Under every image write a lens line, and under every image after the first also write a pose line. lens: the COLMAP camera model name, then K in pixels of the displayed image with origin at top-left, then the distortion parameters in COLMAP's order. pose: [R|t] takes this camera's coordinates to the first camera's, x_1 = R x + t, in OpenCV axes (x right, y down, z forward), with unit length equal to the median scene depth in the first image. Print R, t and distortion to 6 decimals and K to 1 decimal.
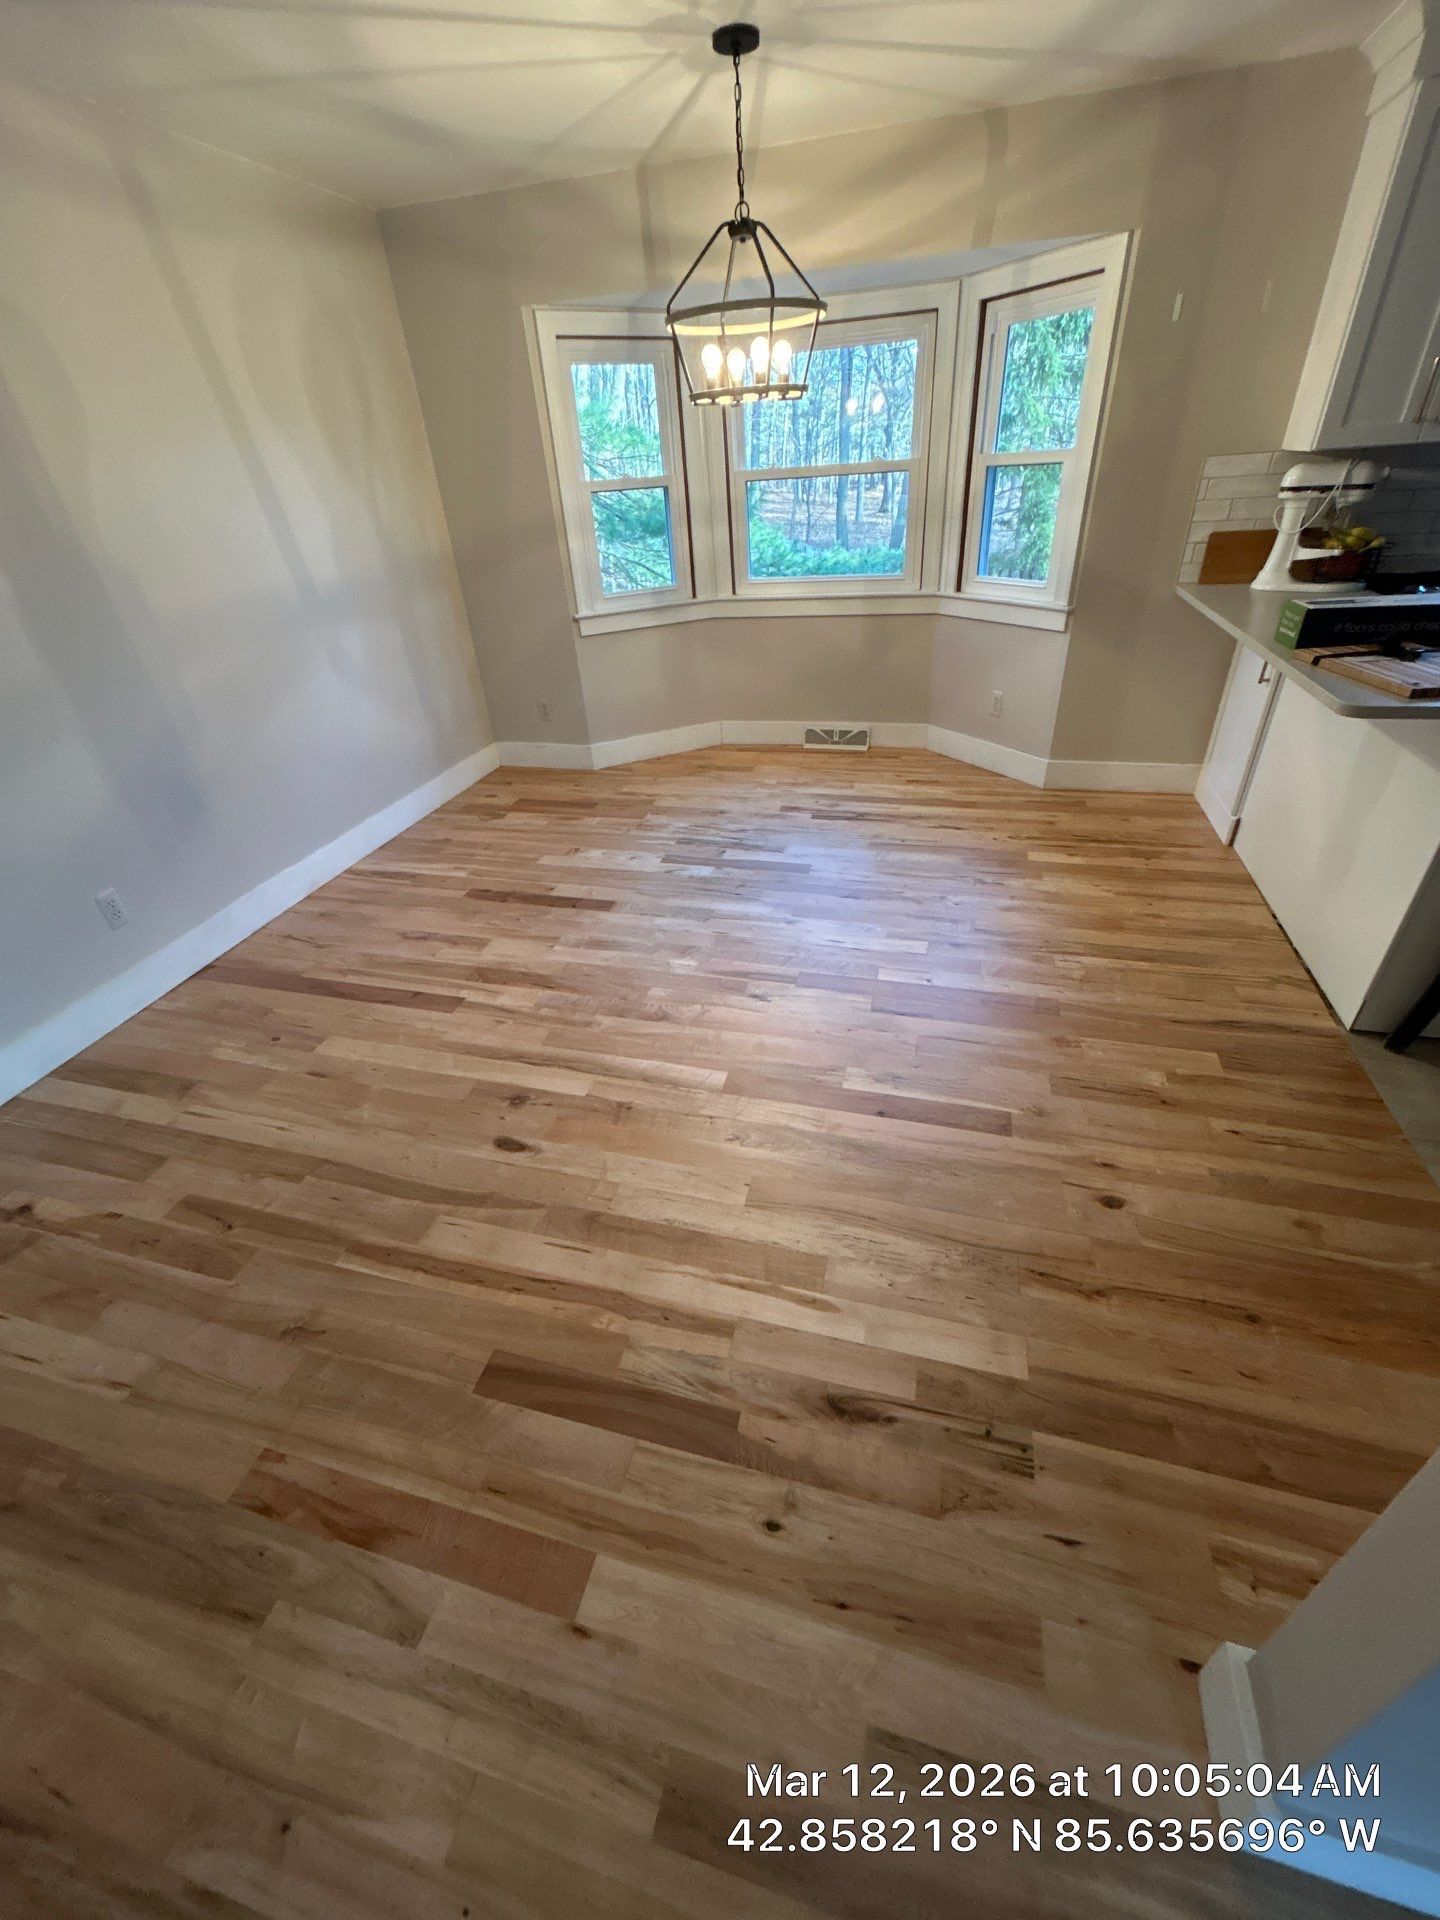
lens RADIAL K [[772.8, 0, 720.0], [0, 772.8, 960.0], [0, 0, 1]] dist [-0.001507, -0.000059]
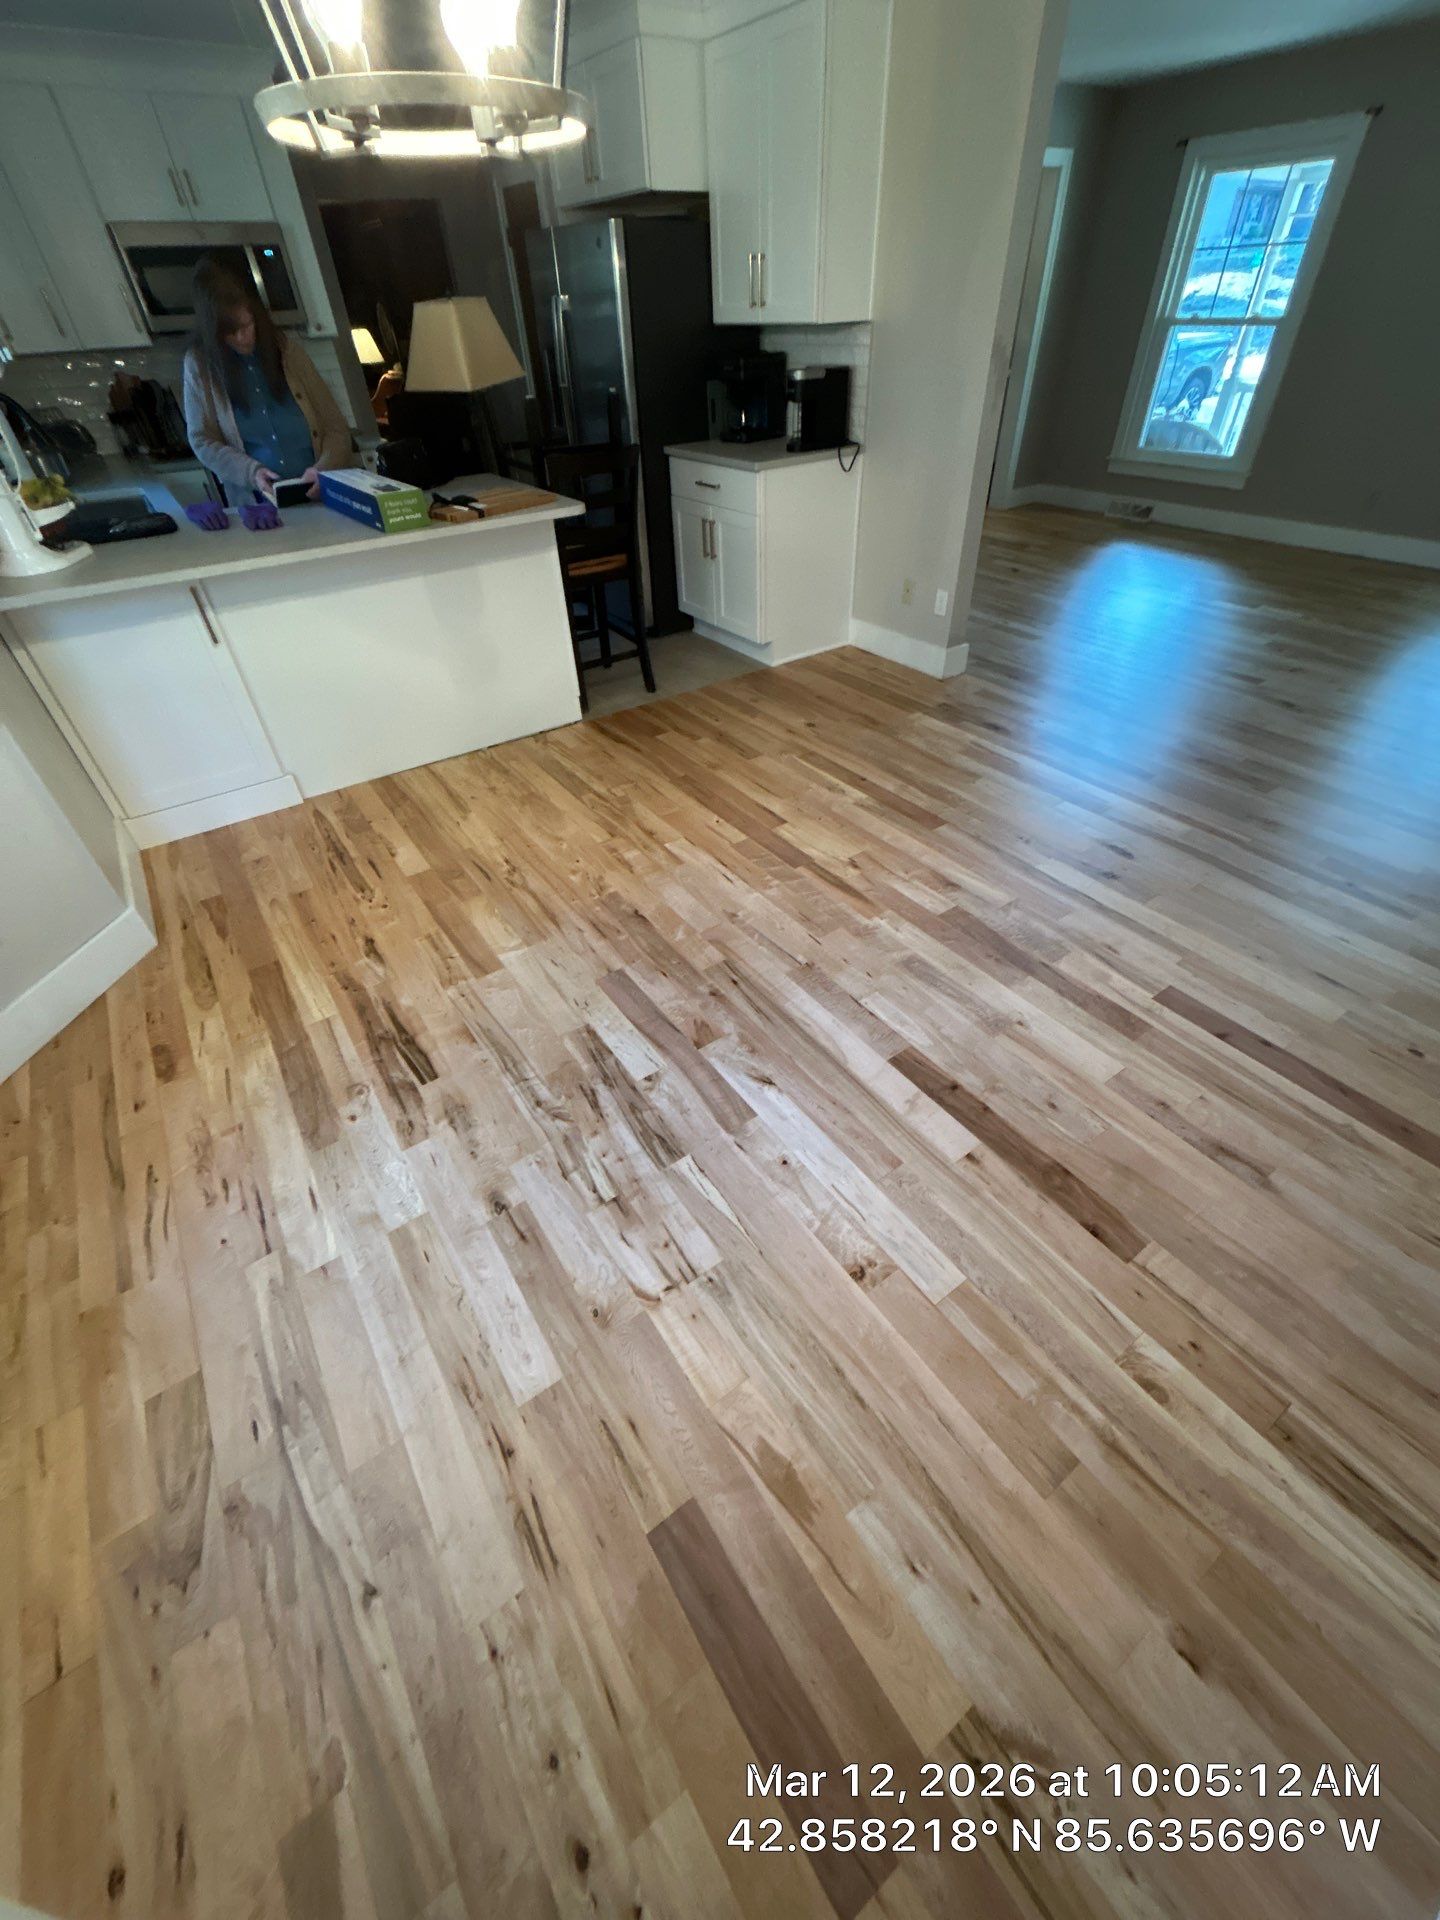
lens RADIAL K [[772.8, 0, 720.0], [0, 772.8, 960.0], [0, 0, 1]] dist [-0.001507, -0.000059]
pose [[-0.764627, -0.348554, 0.542084, -0.309014], [0.414505, 0.378098, 0.827785, -0.616871], [-0.493489, 0.857643, -0.144627, 0.991390]]
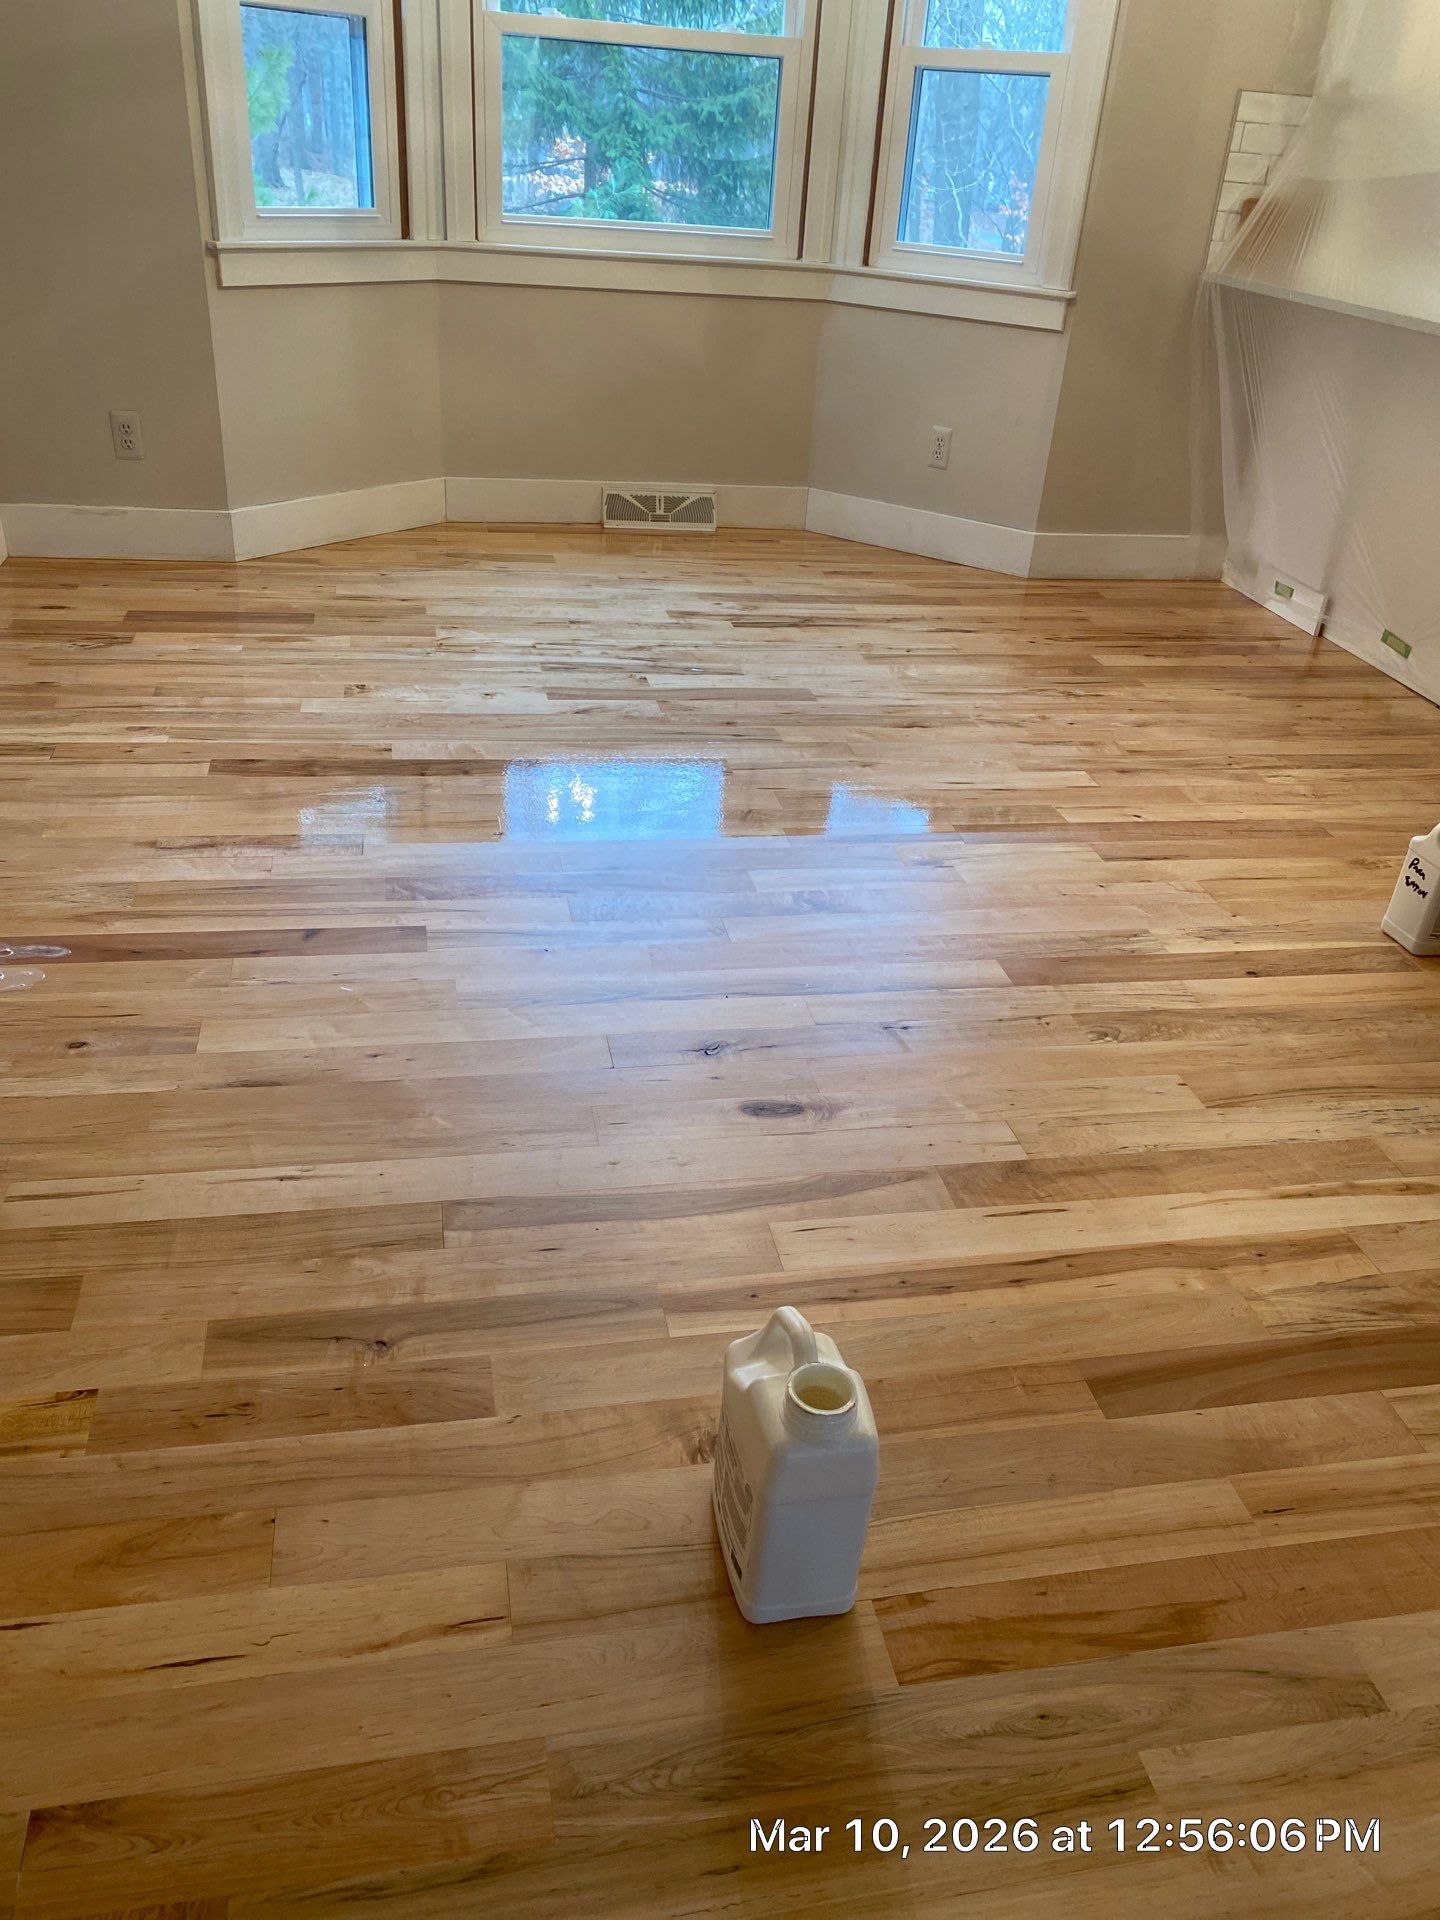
lens RADIAL K [[1463.5, 0, 720.0], [0, 1463.5, 960.0], [0, 0, 1]] dist [0.013638, -0.004292]
pose [[0.885077, -0.118740, 0.450044, -0.447583], [0.140519, 0.989962, -0.015159, 0.085281], [-0.443727, 0.076656, 0.892878, 0.052511]]
